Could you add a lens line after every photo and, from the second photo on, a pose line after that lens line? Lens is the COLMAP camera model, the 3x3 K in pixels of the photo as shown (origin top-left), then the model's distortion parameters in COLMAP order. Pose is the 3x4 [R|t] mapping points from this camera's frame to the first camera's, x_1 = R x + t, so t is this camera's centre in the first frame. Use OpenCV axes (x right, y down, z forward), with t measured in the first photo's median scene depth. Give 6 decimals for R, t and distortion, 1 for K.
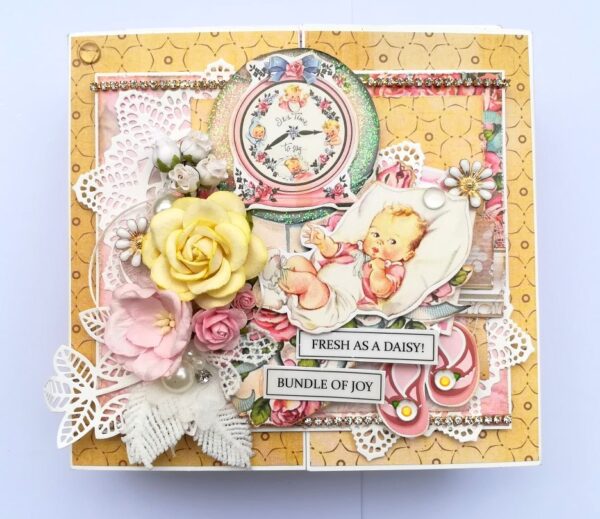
lens RADIAL K [[799.7, 0, 320.7], [0, 799.7, 273.9], [0, 0, 1]] dist [0.034026, 0.000000]
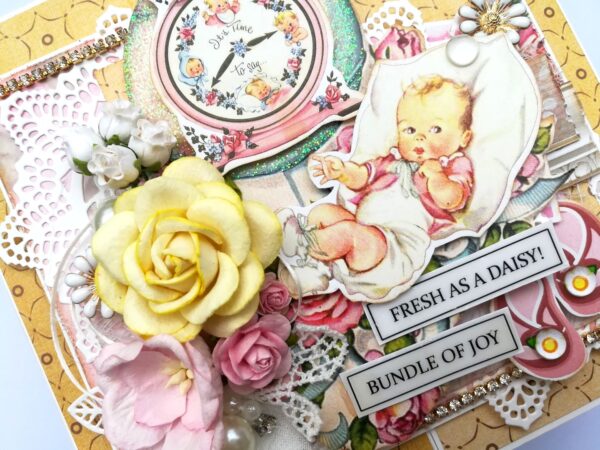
lens RADIAL K [[516.6, 0, 311.8], [0, 516.6, 220.3], [0, 0, 1]] dist [-0.113422, 0.125397]
pose [[0.911477, -0.410008, 0.033230, -0.053247], [0.410977, 0.911117, -0.031029, 0.000150], [-0.017554, 0.041939, 0.998966, 0.560787]]
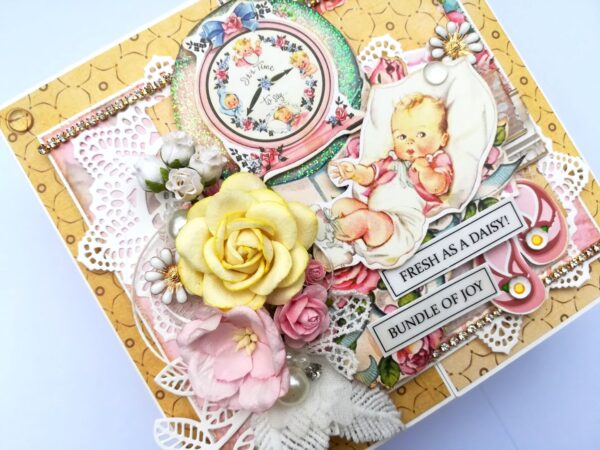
lens RADIAL K [[516.6, 0, 314.7], [0, 516.6, 220.2], [0, 0, 1]] dist [-0.113422, 0.125397]
pose [[0.864403, -0.493920, 0.094077, -0.116493], [0.495314, 0.868662, 0.009545, -0.021613], [-0.086435, 0.038347, 0.995519, 0.430317]]
